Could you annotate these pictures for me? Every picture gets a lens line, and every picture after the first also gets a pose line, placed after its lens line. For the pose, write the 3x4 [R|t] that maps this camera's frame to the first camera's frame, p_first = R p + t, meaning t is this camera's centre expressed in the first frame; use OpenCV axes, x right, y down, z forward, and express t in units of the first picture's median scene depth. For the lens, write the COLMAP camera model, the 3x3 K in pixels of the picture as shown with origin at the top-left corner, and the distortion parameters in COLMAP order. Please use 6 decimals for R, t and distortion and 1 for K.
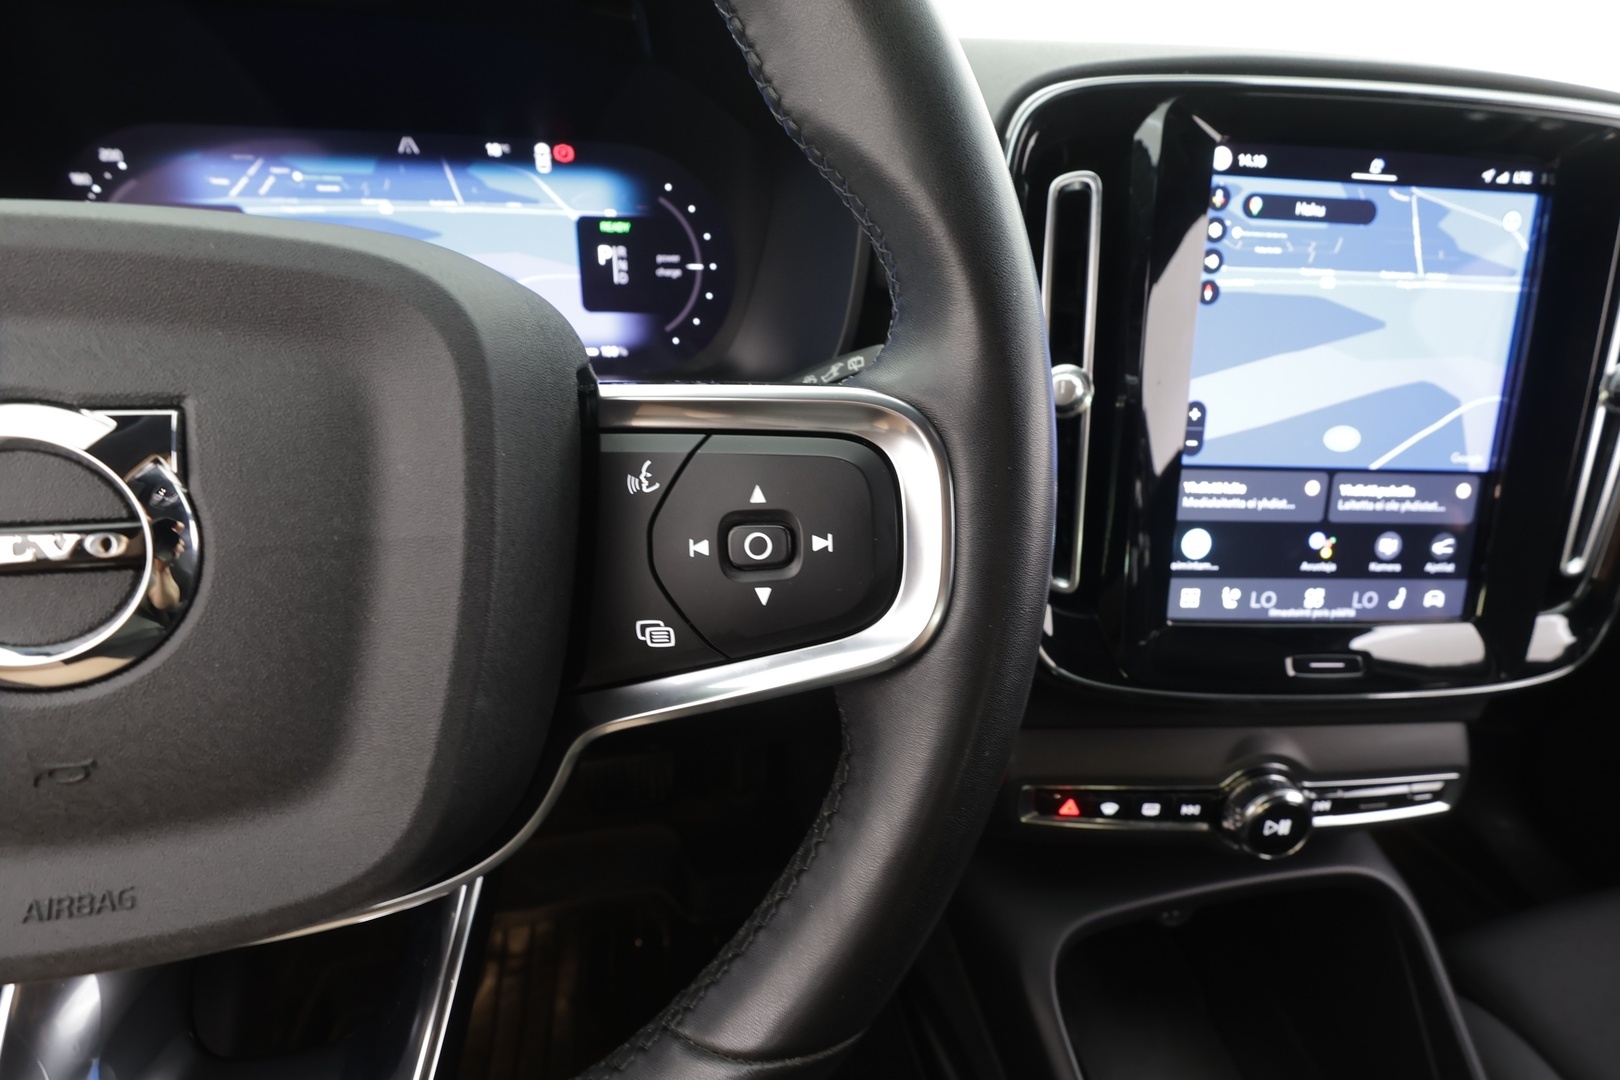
lens RADIAL K [[753.3, 0, 814.4], [0, 753.3, 552.0], [0, 0, 1]] dist [-0.008252, 0.003077]
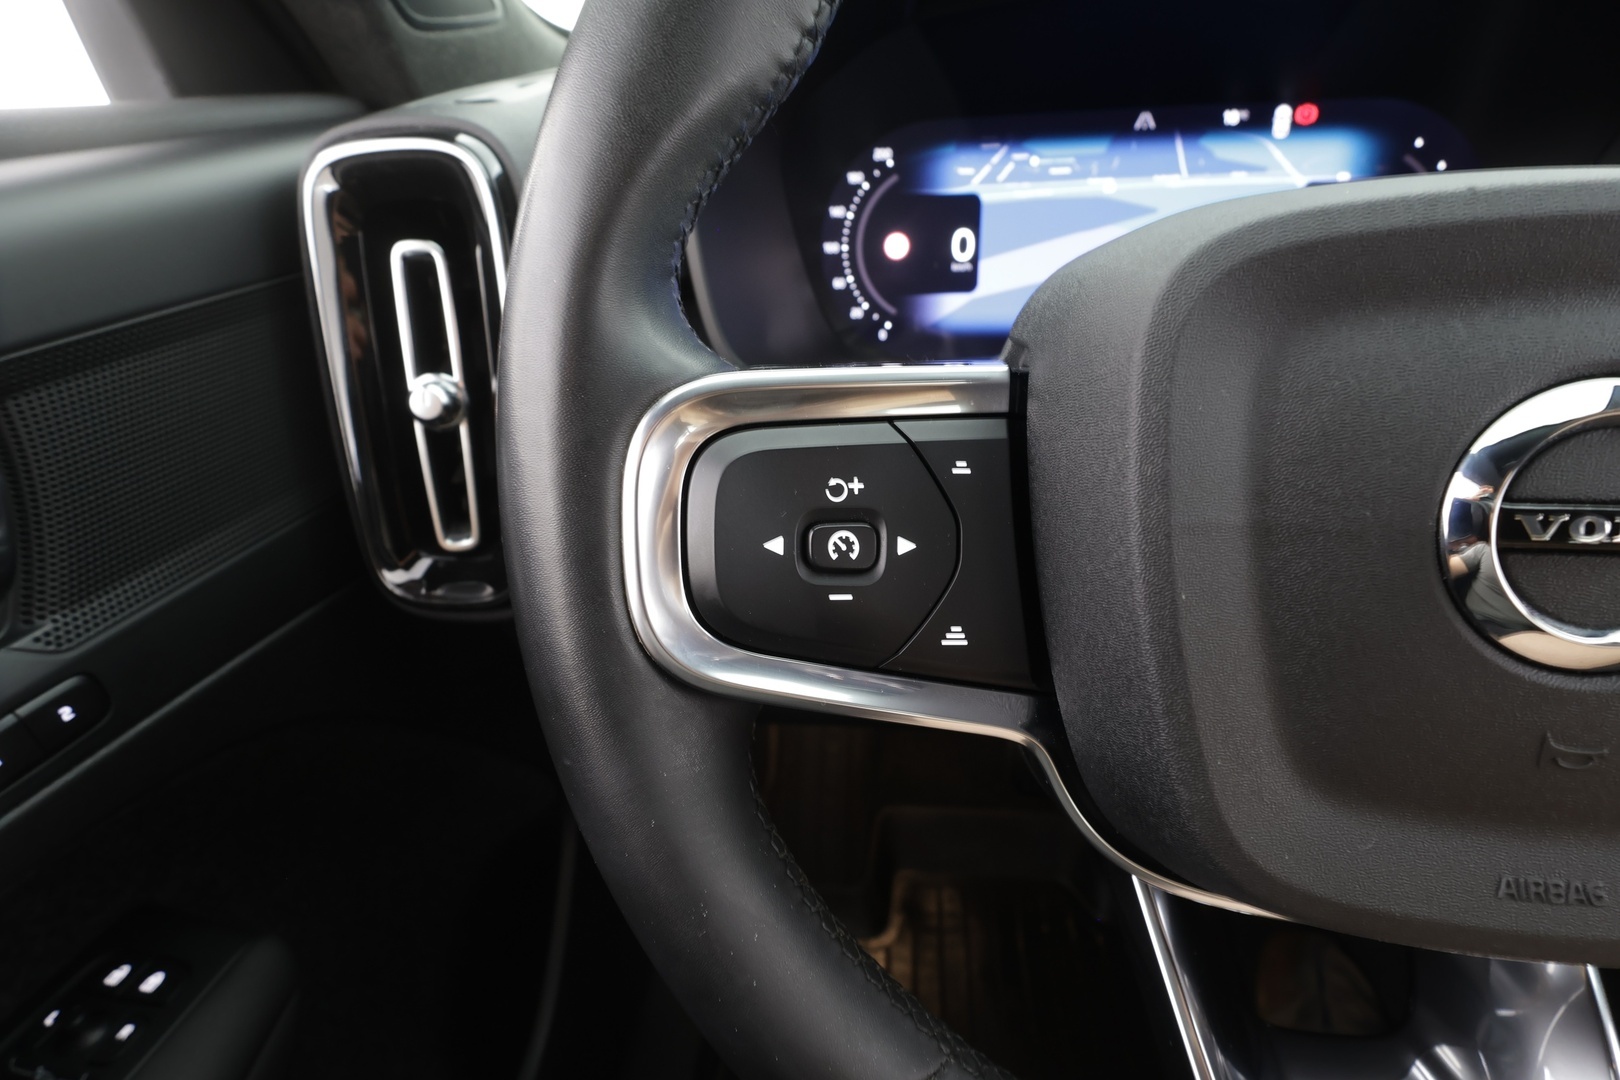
lens RADIAL K [[753.3, 0, 807.0], [0, 753.3, 543.2], [0, 0, 1]] dist [-0.008252, 0.003077]
pose [[0.943360, 0.078135, -0.322438, -0.645462], [-0.074701, 0.996940, 0.023030, 0.028402], [0.323251, 0.002361, 0.946310, -0.090743]]
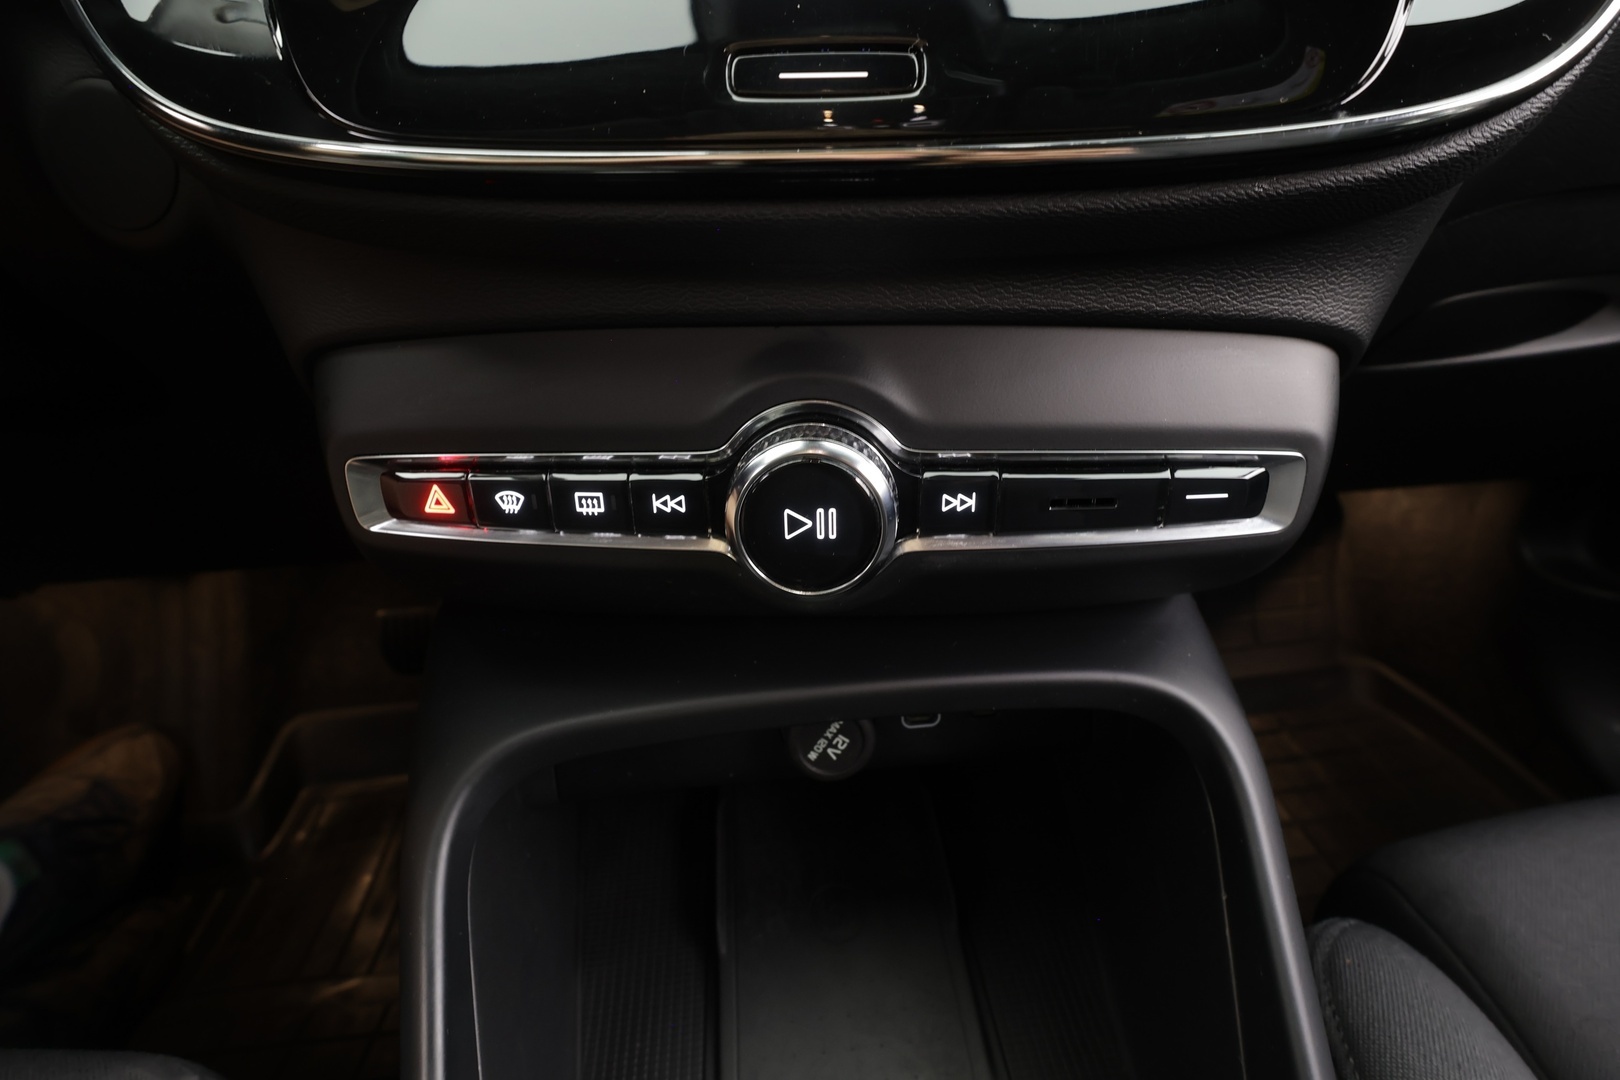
lens RADIAL K [[753.3, 0, 819.1], [0, 753.3, 533.4], [0, 0, 1]] dist [-0.008252, 0.003077]
pose [[0.990455, 0.000026, -0.137834, 0.737907], [0.008240, 0.998200, 0.059400, 0.370753], [0.137588, -0.059969, 0.988673, 0.588008]]
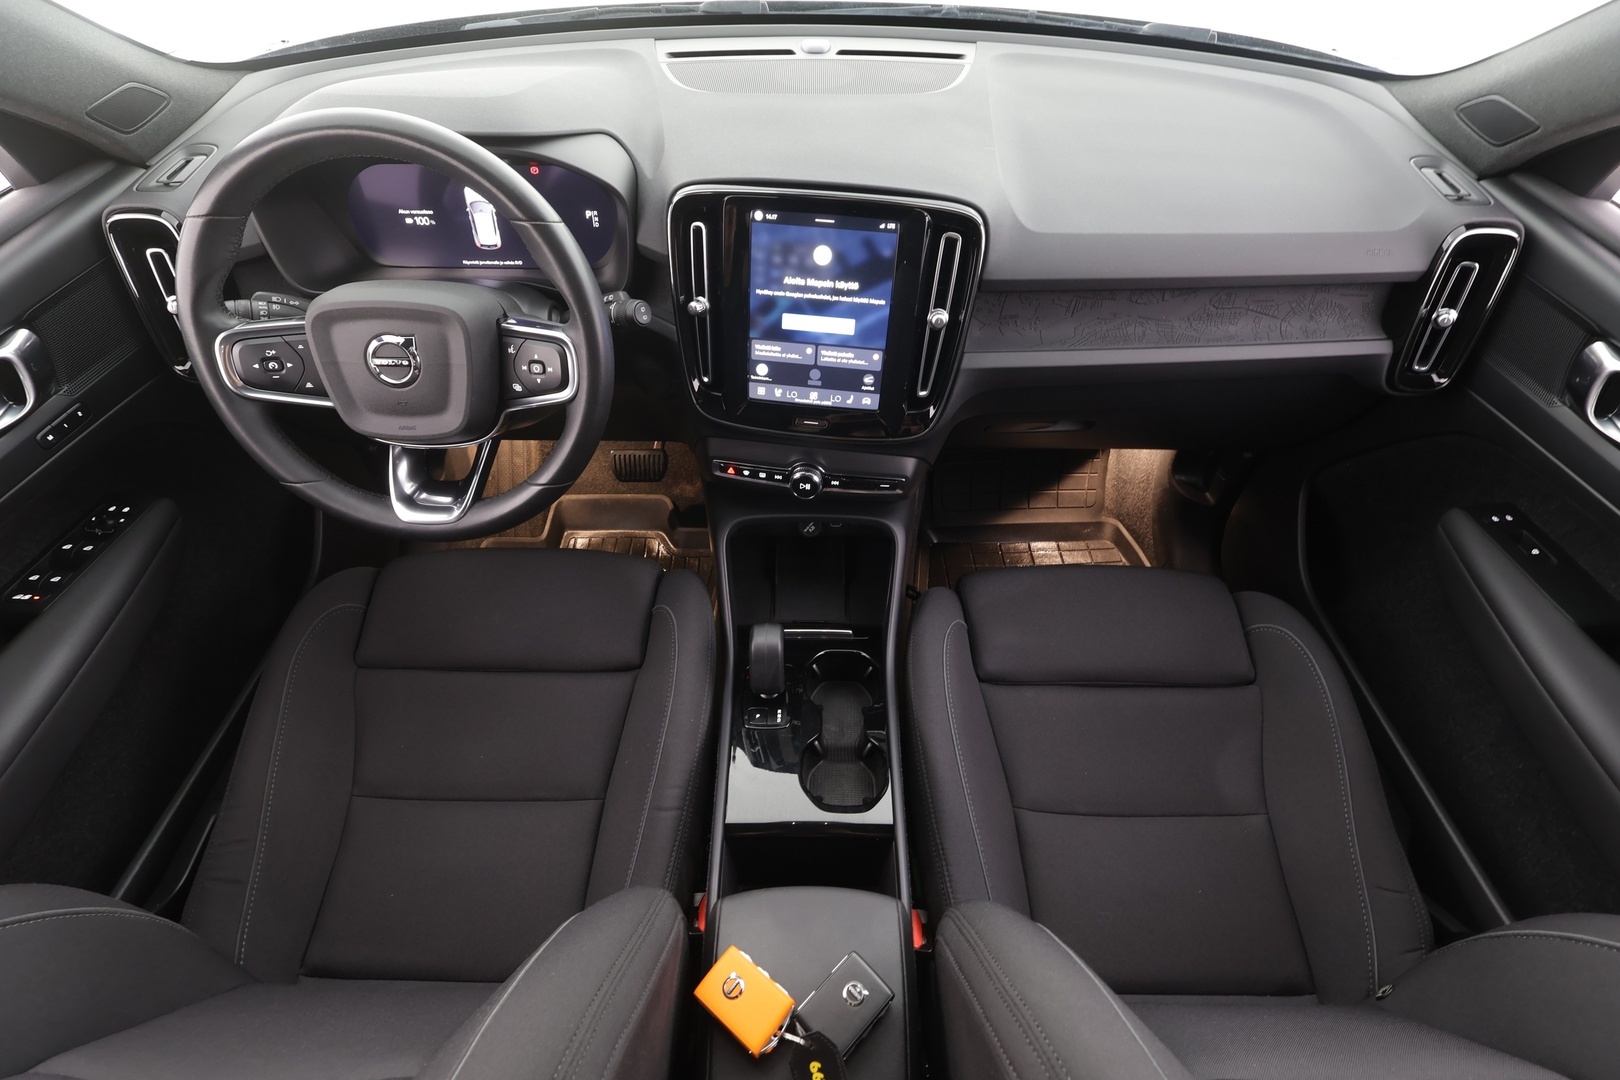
lens RADIAL K [[753.3, 0, 818.3], [0, 753.3, 545.7], [0, 0, 1]] dist [-0.008252, 0.003077]
pose [[0.978605, 0.129527, -0.159860, 1.172136], [-0.072328, 0.943947, 0.322075, -0.280415], [0.192617, -0.303621, 0.933120, -1.508407]]
